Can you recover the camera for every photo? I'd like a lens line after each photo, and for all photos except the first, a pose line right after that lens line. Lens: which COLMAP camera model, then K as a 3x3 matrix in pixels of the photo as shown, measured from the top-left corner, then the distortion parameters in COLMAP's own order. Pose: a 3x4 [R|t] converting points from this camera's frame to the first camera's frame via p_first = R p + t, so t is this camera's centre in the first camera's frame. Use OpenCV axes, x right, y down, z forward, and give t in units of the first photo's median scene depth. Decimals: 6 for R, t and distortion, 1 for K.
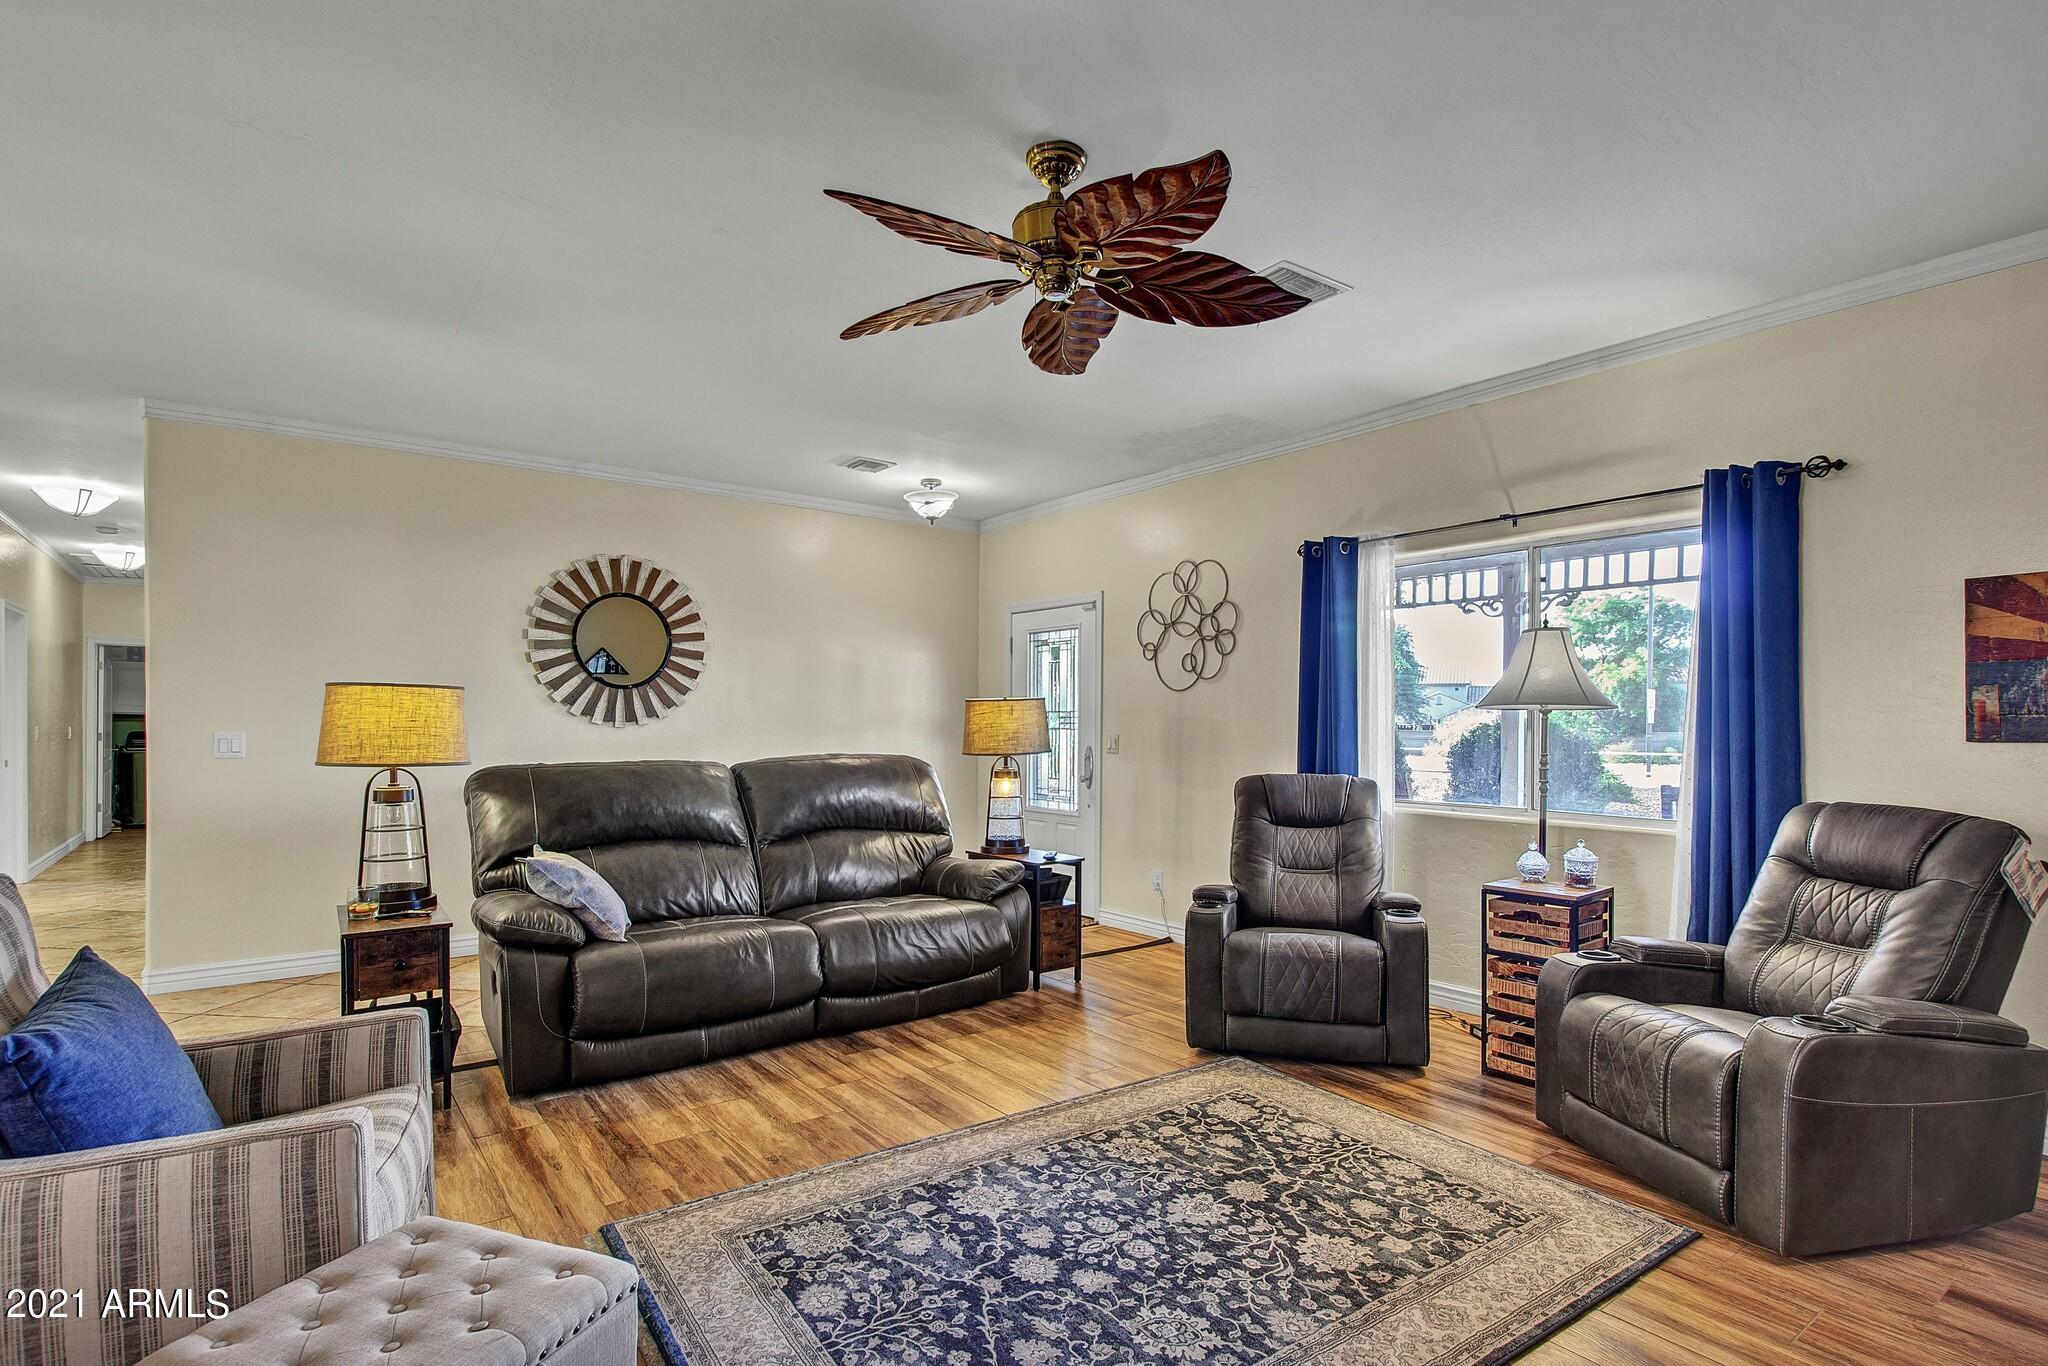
lens RADIAL K [[1019.2, 0, 1034.2], [0, 1019.2, 733.8], [0, 0, 1]] dist [0.015339, 0.000345]
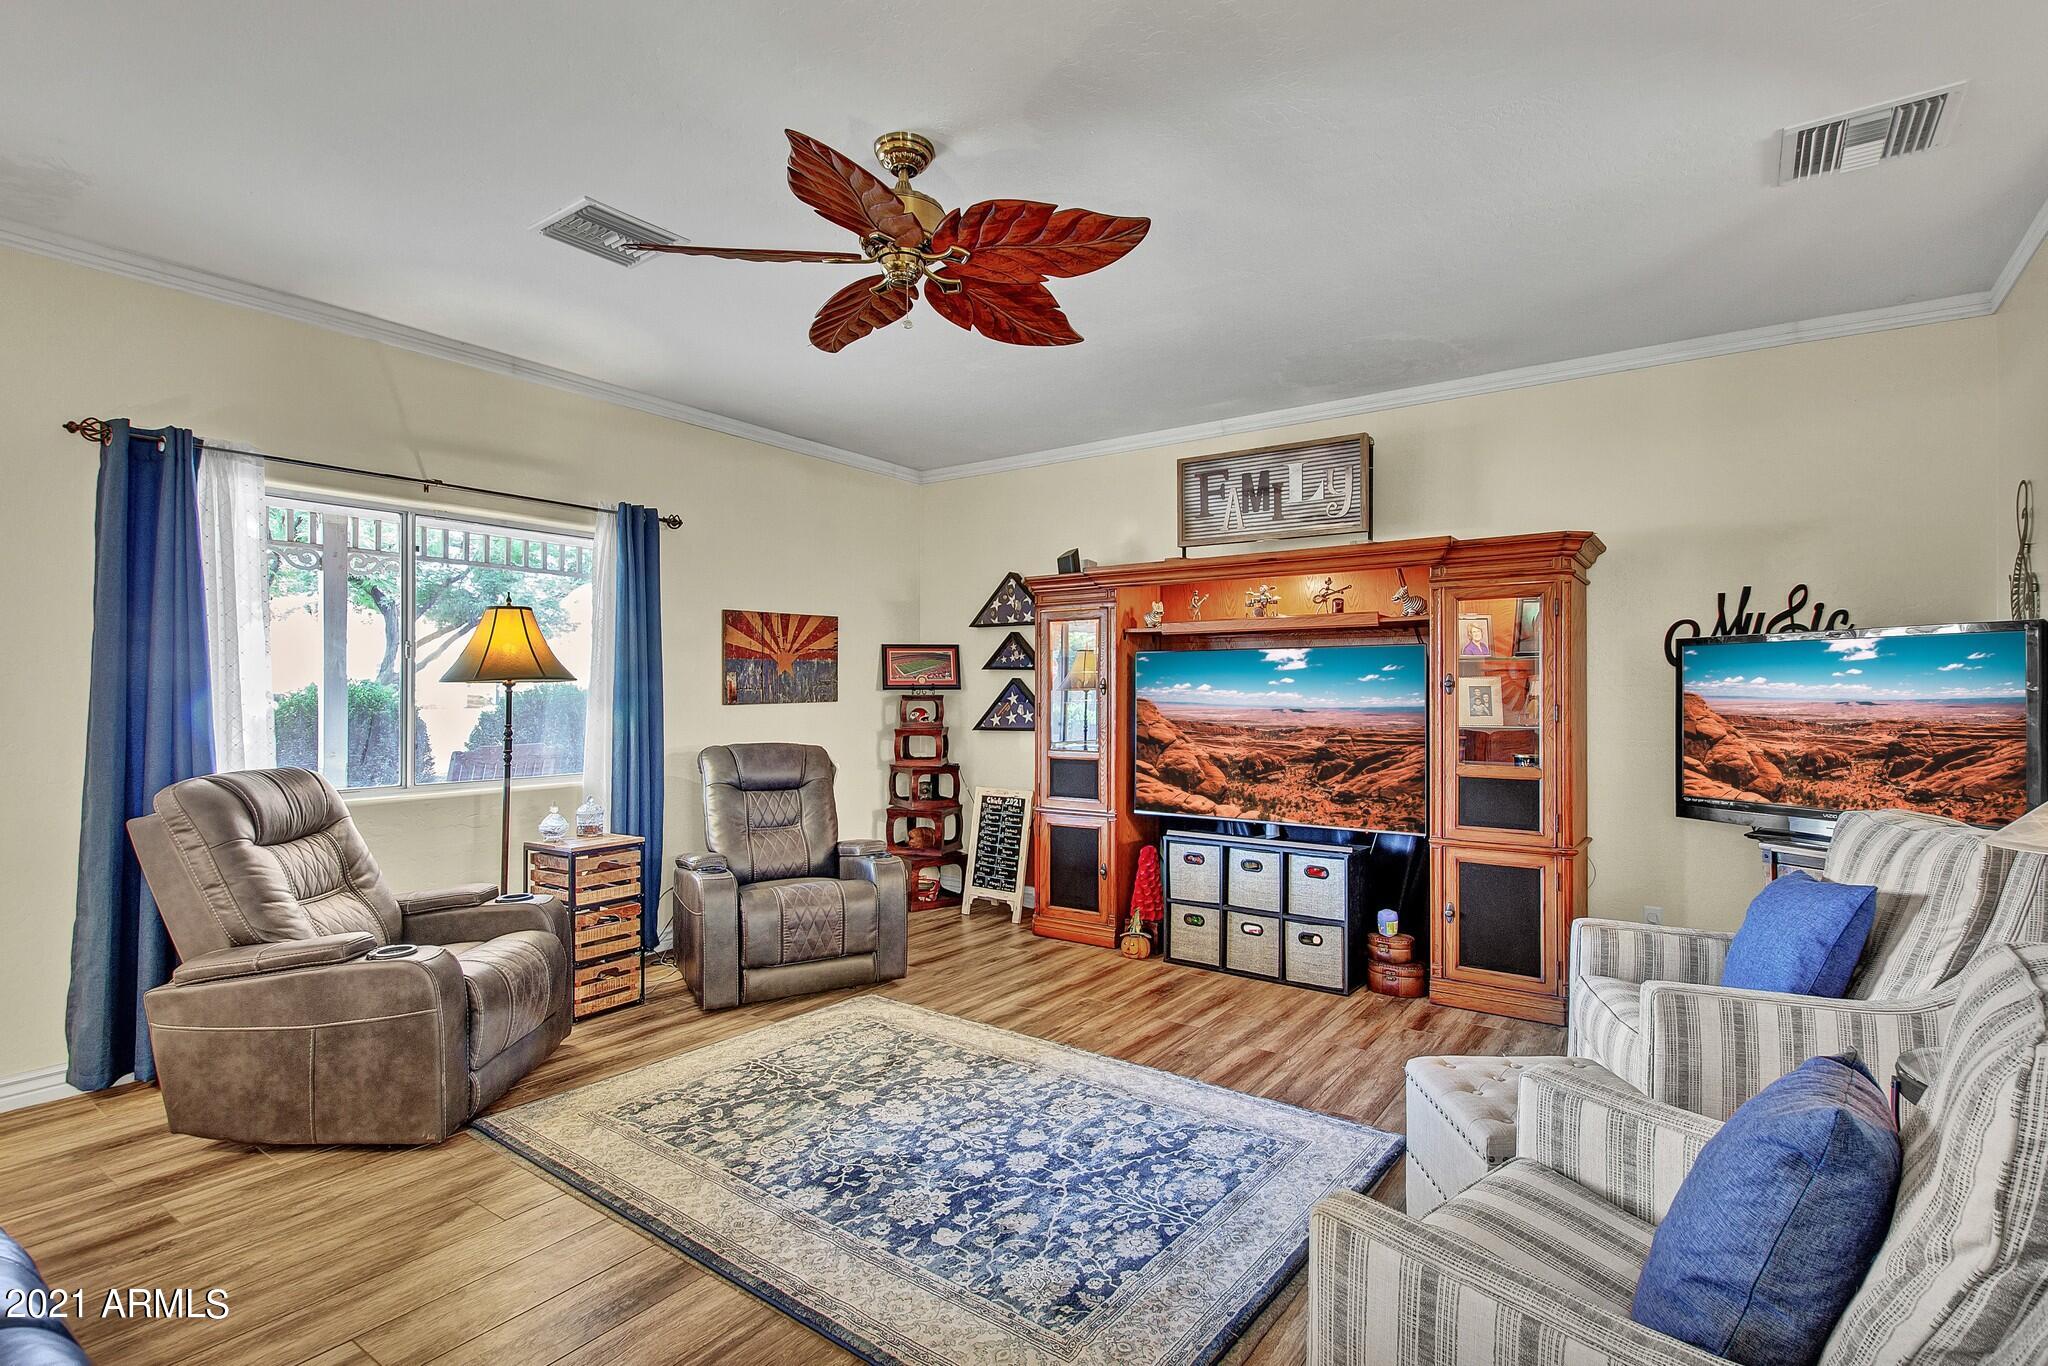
lens RADIAL K [[983.1, 0, 1063.1], [0, 983.1, 689.9], [0, 0, 1]] dist [0.002821, 0.000144]
pose [[-0.324848, -0.005933, 0.945748, -0.822218], [0.005819, 0.999949, 0.008272, -0.026909], [-0.945748, 0.008191, -0.324797, 0.998967]]
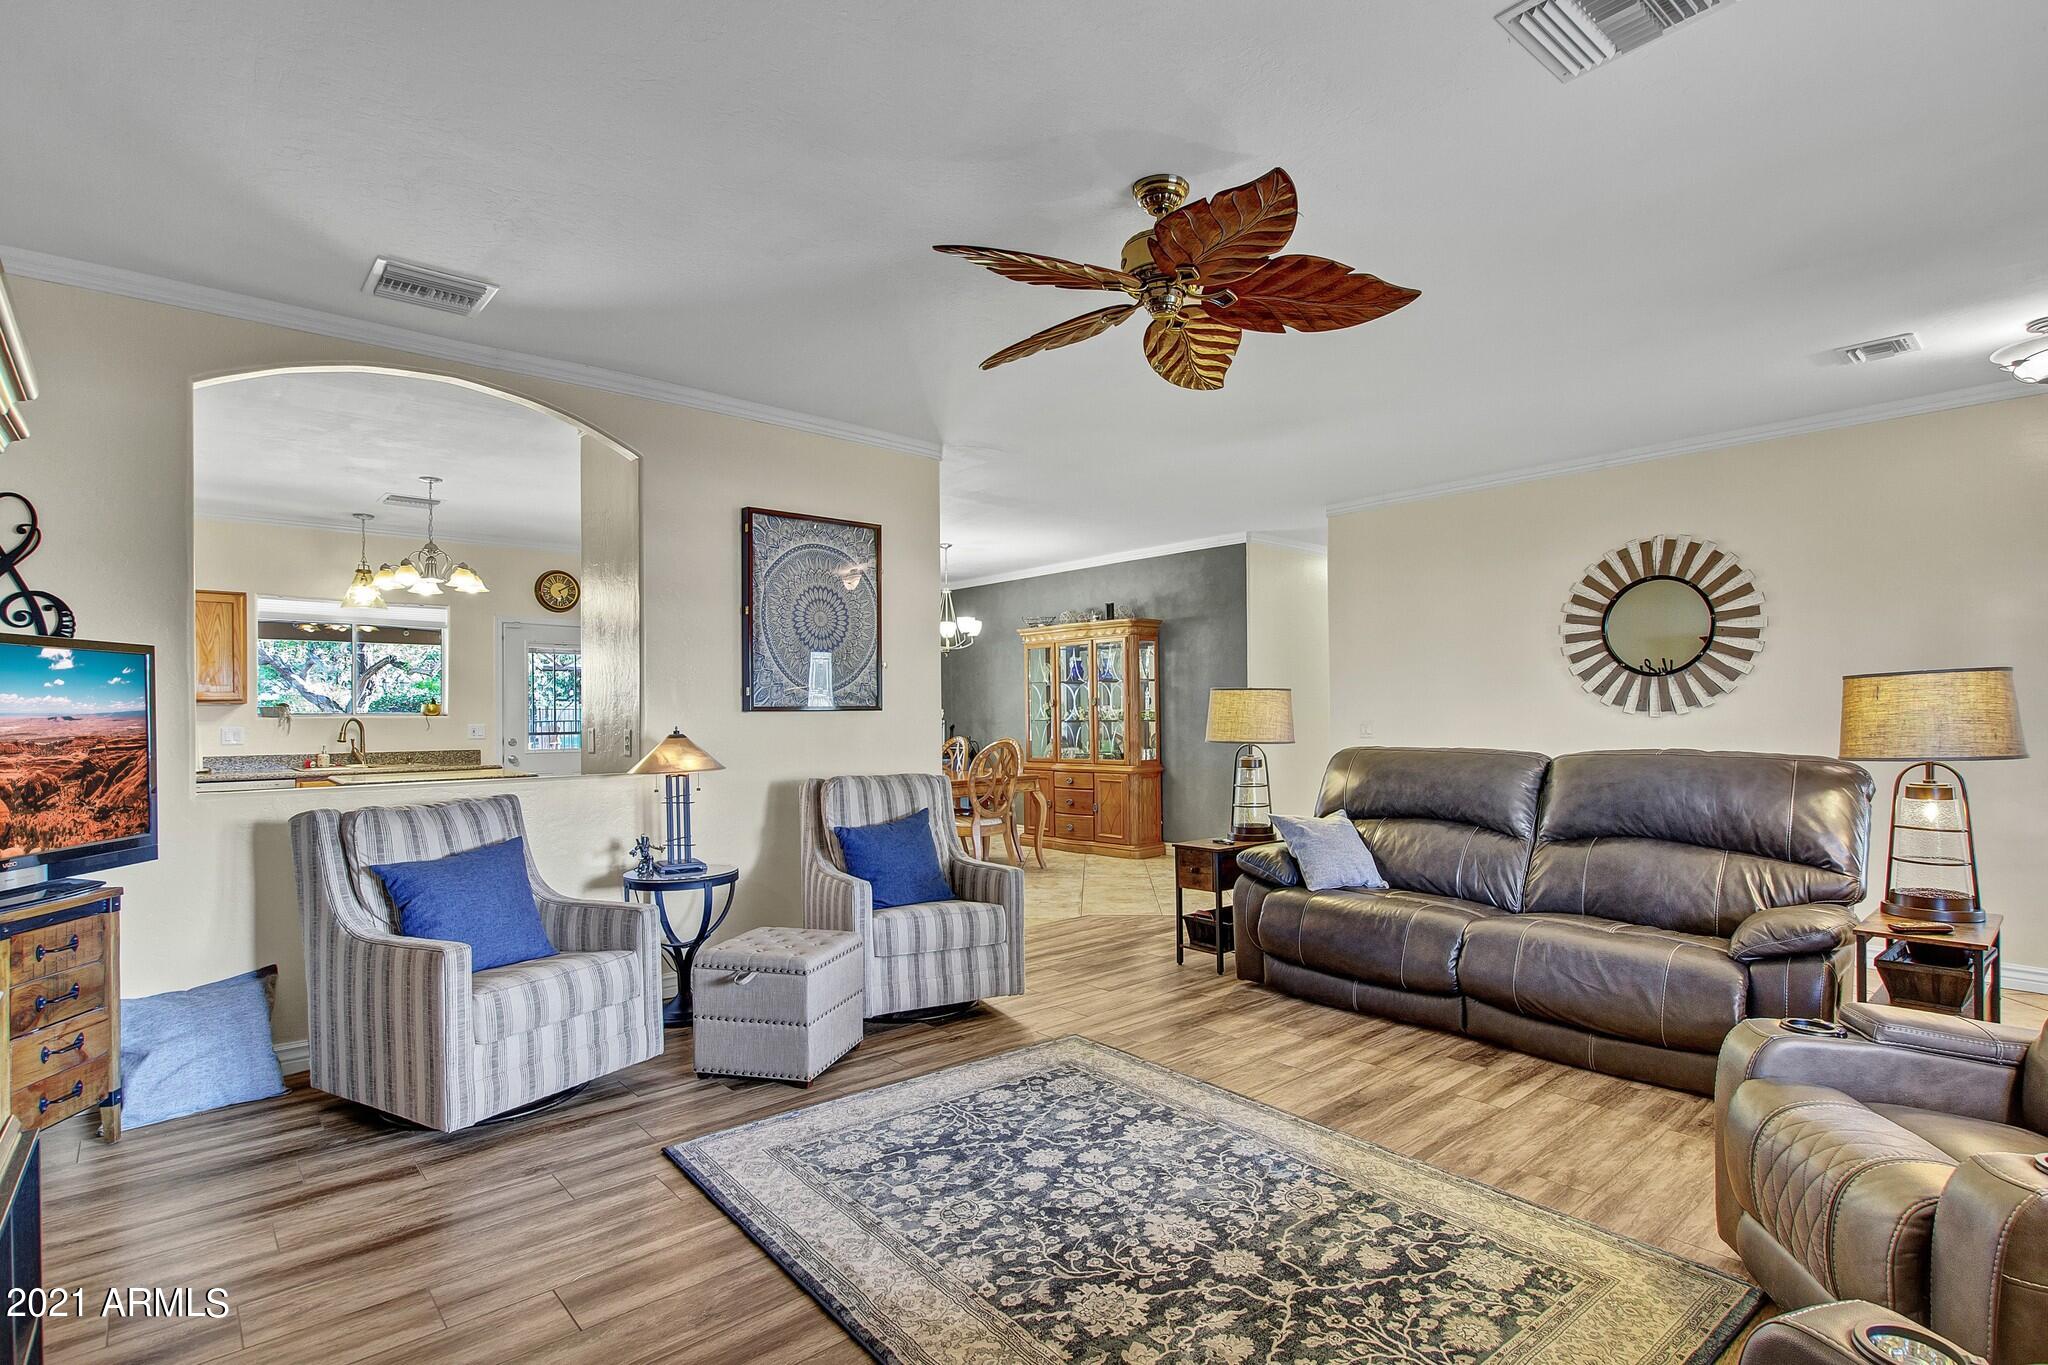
lens RADIAL K [[984.7, 0, 1043.4], [0, 984.7, 719.1], [0, 0, 1]] dist [0.015400, 0.000906]
pose [[0.081474, 0.002339, -0.996673, 0.887147], [-0.006369, 0.999978, 0.001826, -0.004488], [0.996655, 0.006199, 0.081487, 0.675430]]
